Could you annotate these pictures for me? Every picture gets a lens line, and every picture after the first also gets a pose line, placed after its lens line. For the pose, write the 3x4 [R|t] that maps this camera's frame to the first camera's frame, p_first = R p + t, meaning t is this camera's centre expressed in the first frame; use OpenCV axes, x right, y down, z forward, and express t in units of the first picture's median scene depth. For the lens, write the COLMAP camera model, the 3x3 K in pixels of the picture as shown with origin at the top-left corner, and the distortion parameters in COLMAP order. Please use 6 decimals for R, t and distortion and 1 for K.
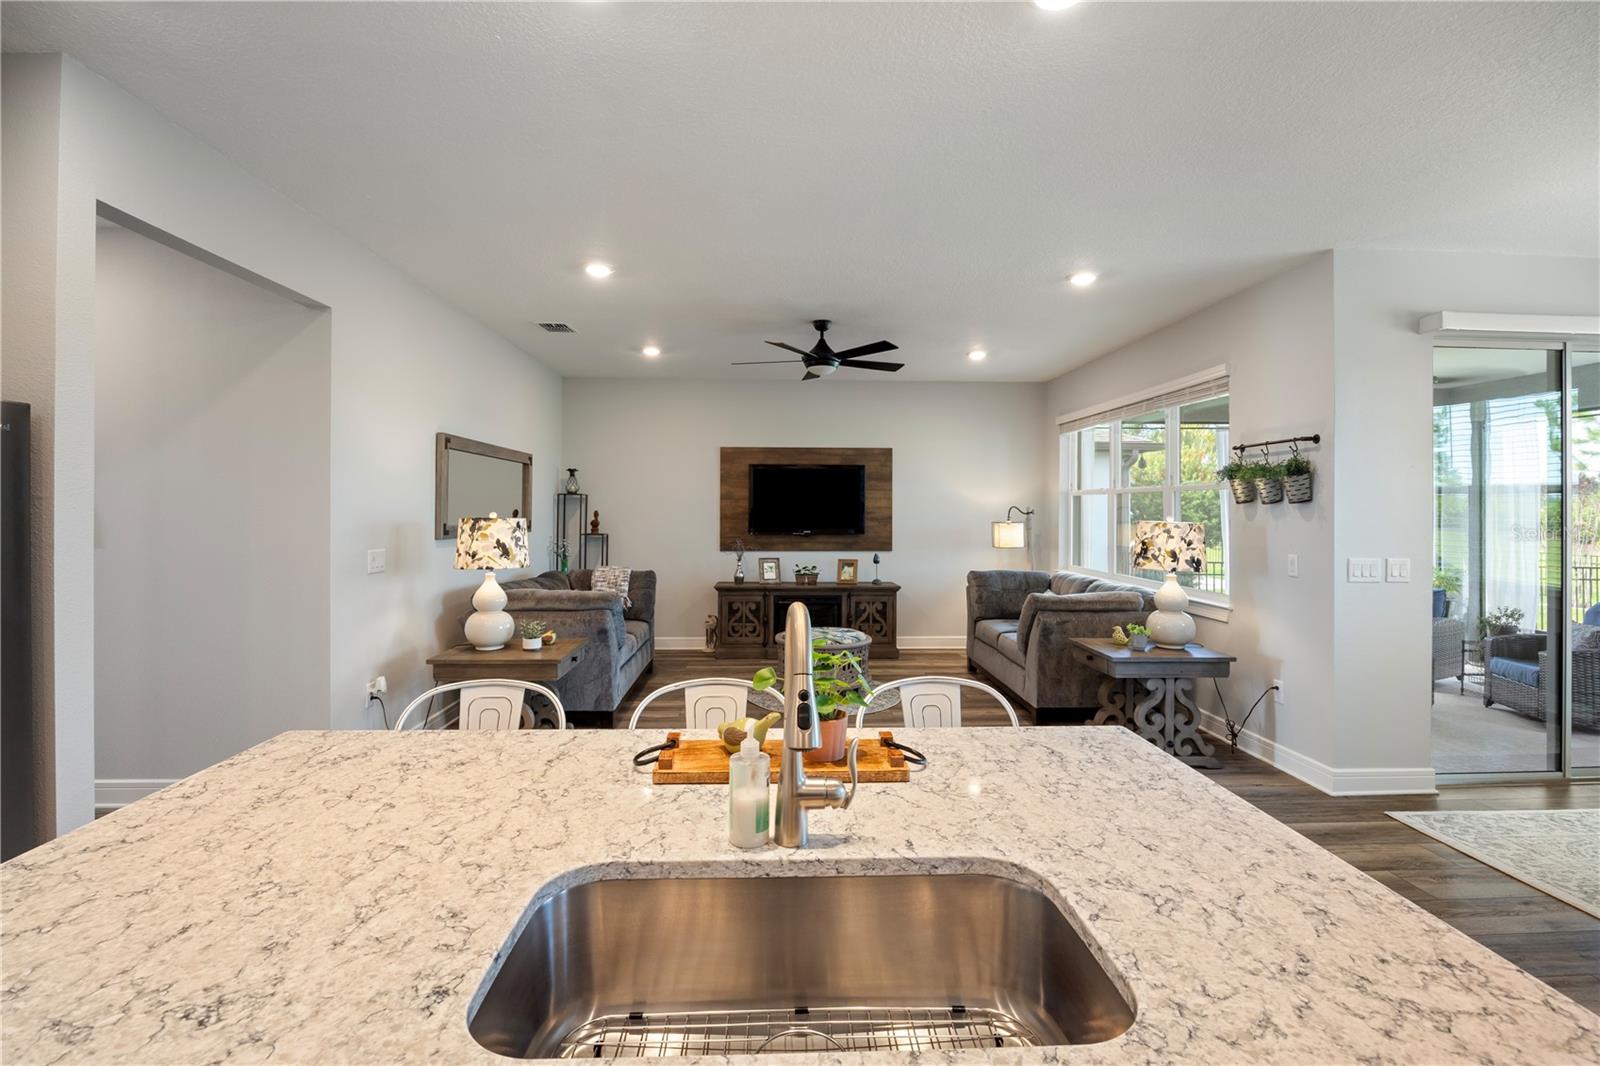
lens RADIAL K [[716.2, 0, 803.6], [0, 716.2, 509.6], [0, 0, 1]] dist [-0.012395, 0.000311]
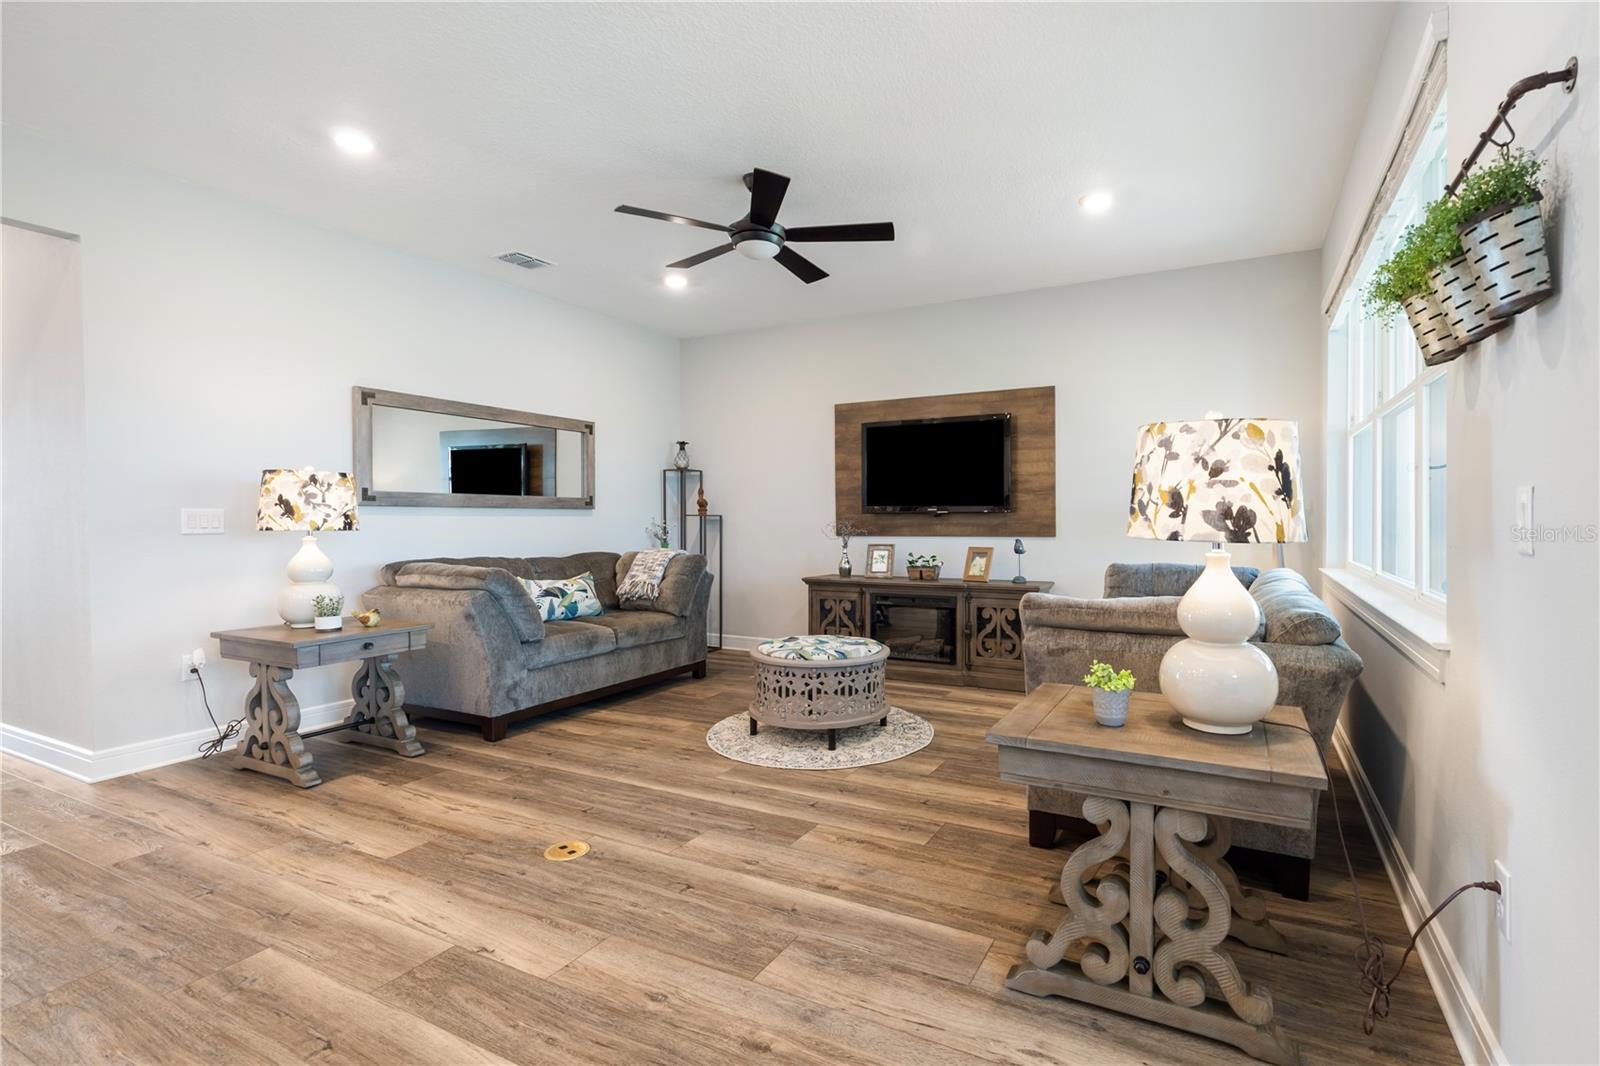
lens RADIAL K [[735.7, 0, 874.3], [0, 735.7, 528.2], [0, 0, 1]] dist [-0.002074, -0.000188]
pose [[0.876976, -0.002232, -0.480529, 0.515630], [0.009053, 0.999888, 0.011879, 0.066256], [0.480449, -0.014768, 0.876899, 0.501802]]
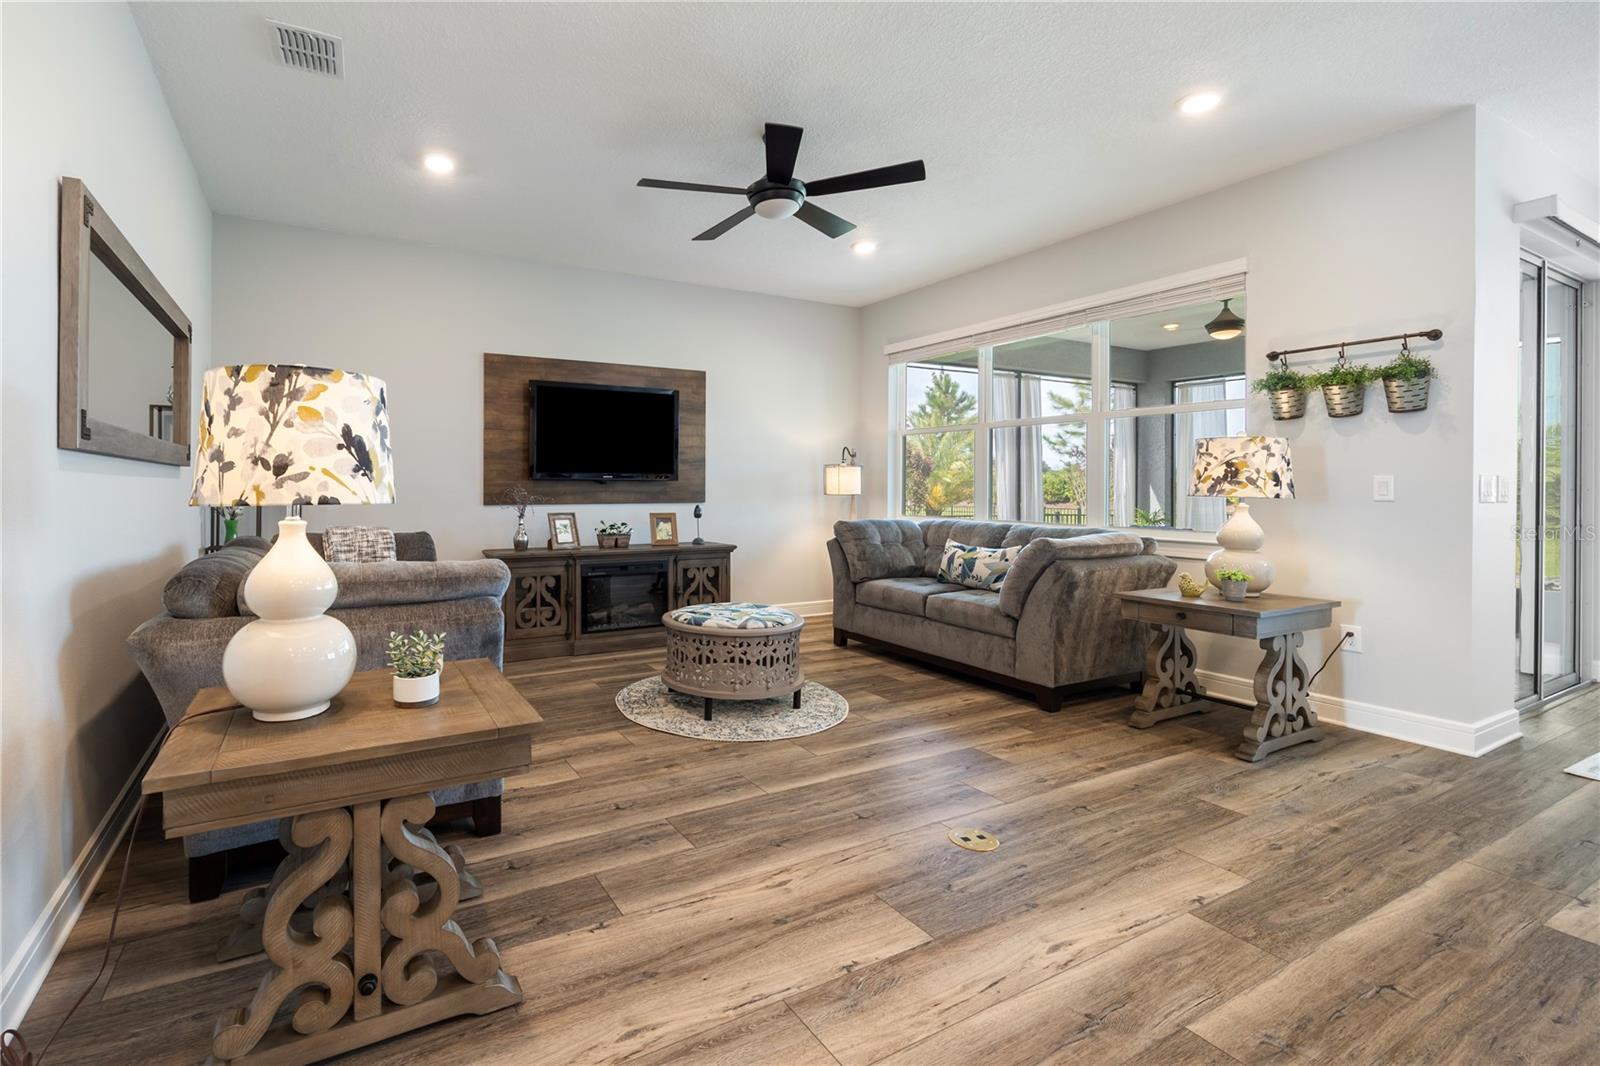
lens RADIAL K [[705.3, 0, 680.4], [0, 705.3, 489.5], [0, 0, 1]] dist [-0.001640, -0.000320]
pose [[0.913300, -0.004994, 0.407257, -0.362113], [0.002137, 0.999970, 0.007469, 0.063134], [-0.407282, -0.005951, 0.913283, 0.505066]]
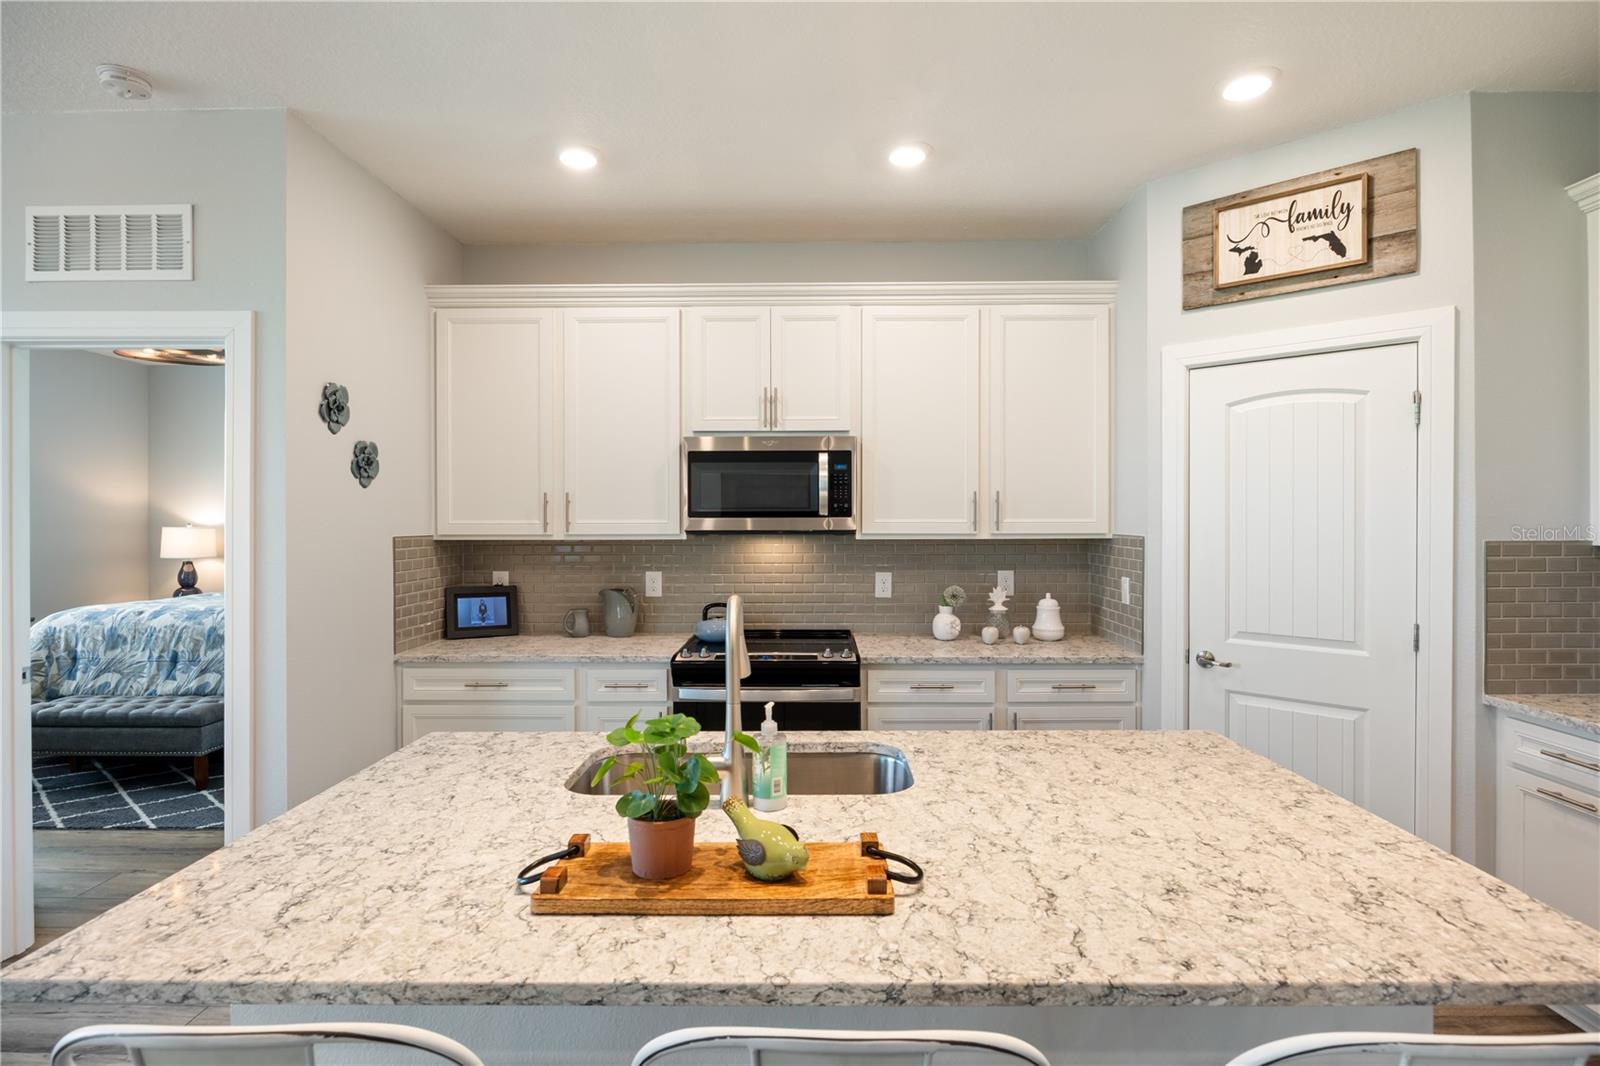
lens RADIAL K [[812.0, 0, 802.7], [0, 812.0, 523.5], [0, 0, 1]] dist [-0.005654, -0.000781]
pose [[-0.998060, -0.000444, 0.062254, -0.054104], [-0.000253, 0.999995, 0.003081, -0.002352], [-0.062256, 0.003060, -0.998056, 0.592486]]
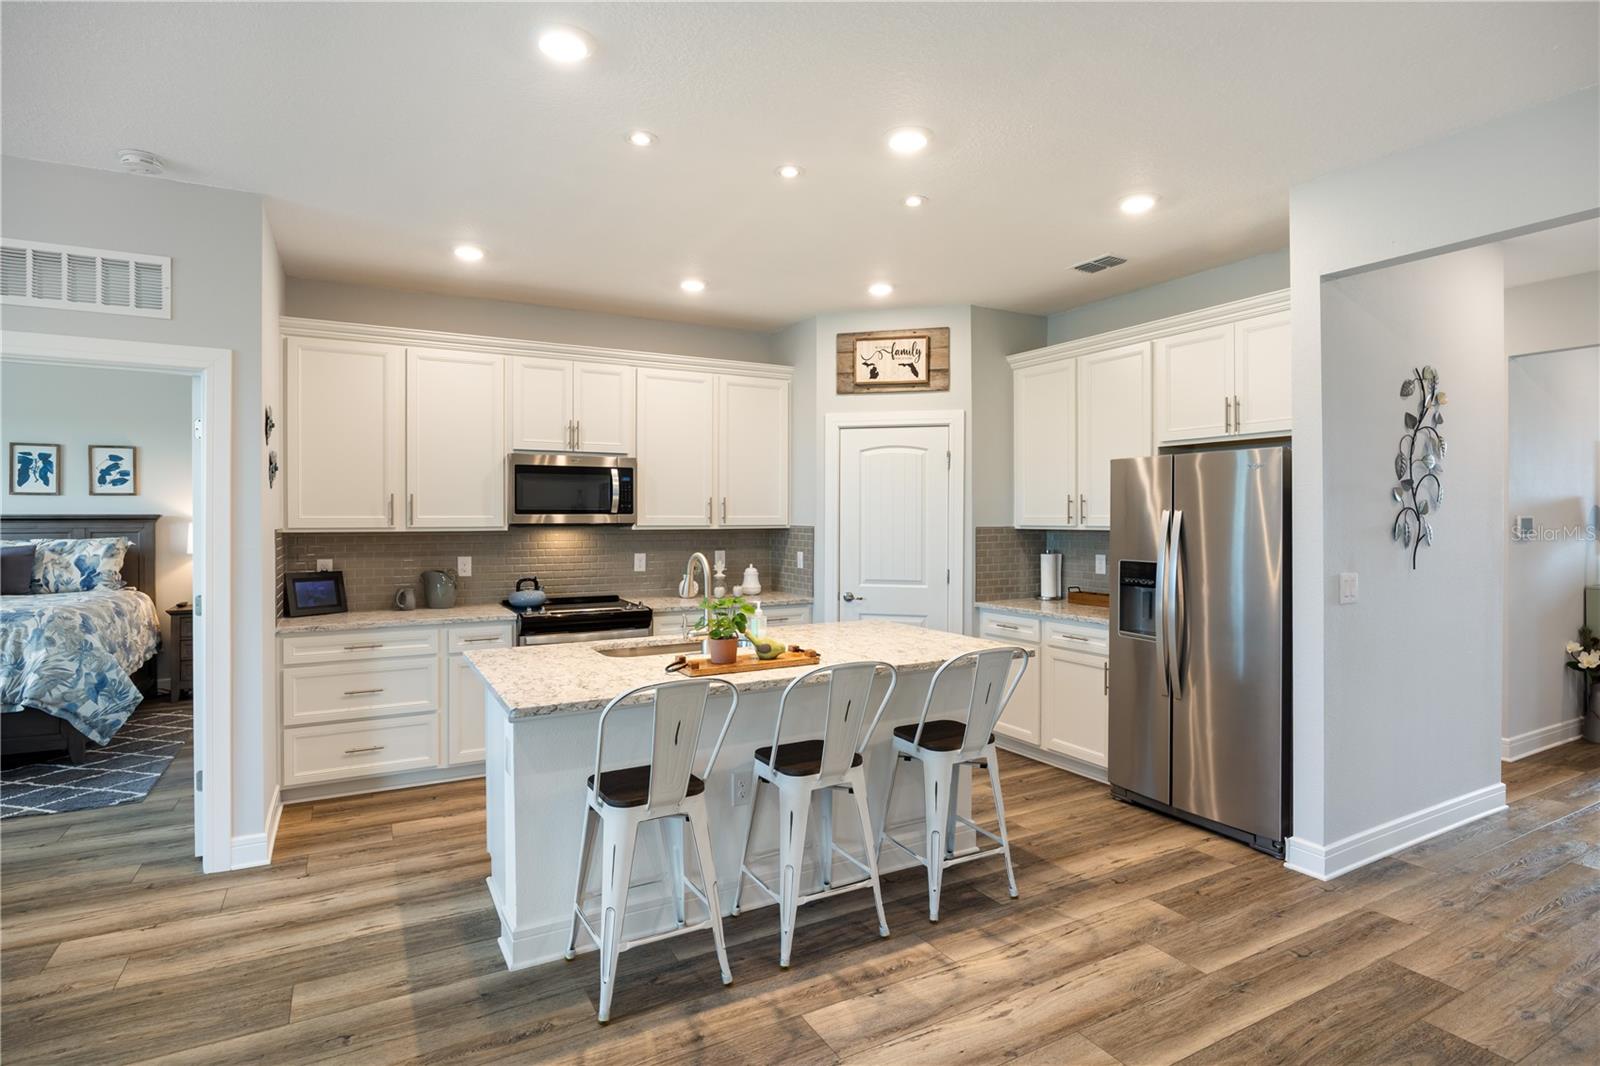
lens RADIAL K [[814.5, 0, 803.1], [0, 814.5, 526.2], [0, 0, 1]] dist [-0.014266, -0.000331]
pose [[-0.896493, 0.003181, -0.443046, 0.235764], [-0.000975, 0.999958, 0.009152, 0.000170], [0.443056, 0.008636, -0.896452, 0.925404]]
